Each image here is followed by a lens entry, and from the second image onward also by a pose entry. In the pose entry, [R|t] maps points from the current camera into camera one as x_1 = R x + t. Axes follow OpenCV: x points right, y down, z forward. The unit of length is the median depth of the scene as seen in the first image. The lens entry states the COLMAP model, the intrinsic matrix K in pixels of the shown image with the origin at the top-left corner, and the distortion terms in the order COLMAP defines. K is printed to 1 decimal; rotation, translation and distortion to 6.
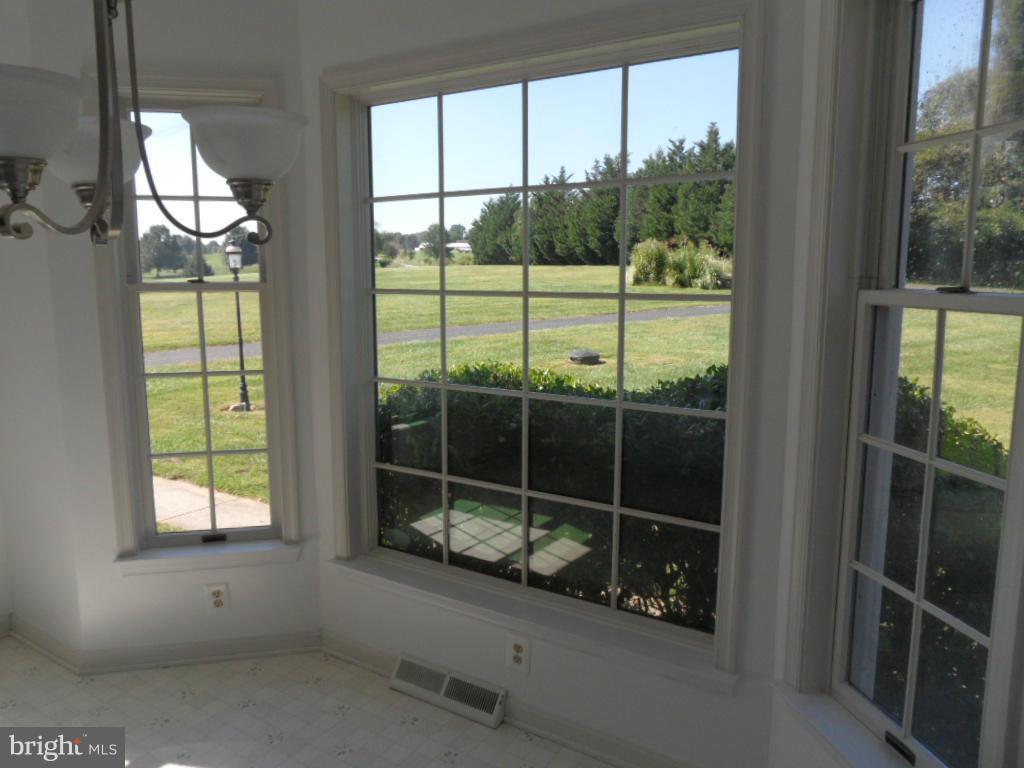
lens RADIAL K [[774.9, 0, 512.0], [0, 774.9, 384.0], [0, 0, 1]] dist [-0.001594, 0.009518]
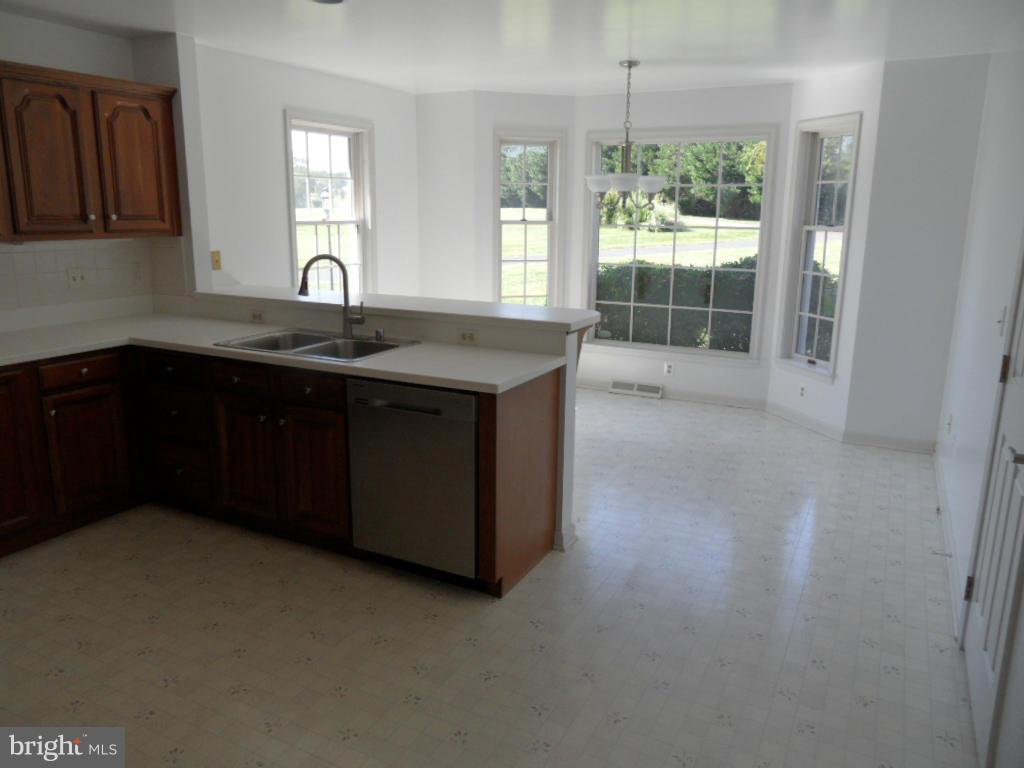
lens RADIAL K [[774.7, 0, 512.0], [0, 774.7, 384.0], [0, 0, 1]] dist [-0.055866, 0.003318]
pose [[0.996117, -0.008382, 0.087636, -0.689602], [0.001958, 0.997320, 0.073136, 0.197932], [-0.088014, -0.072680, 0.993464, -1.394638]]
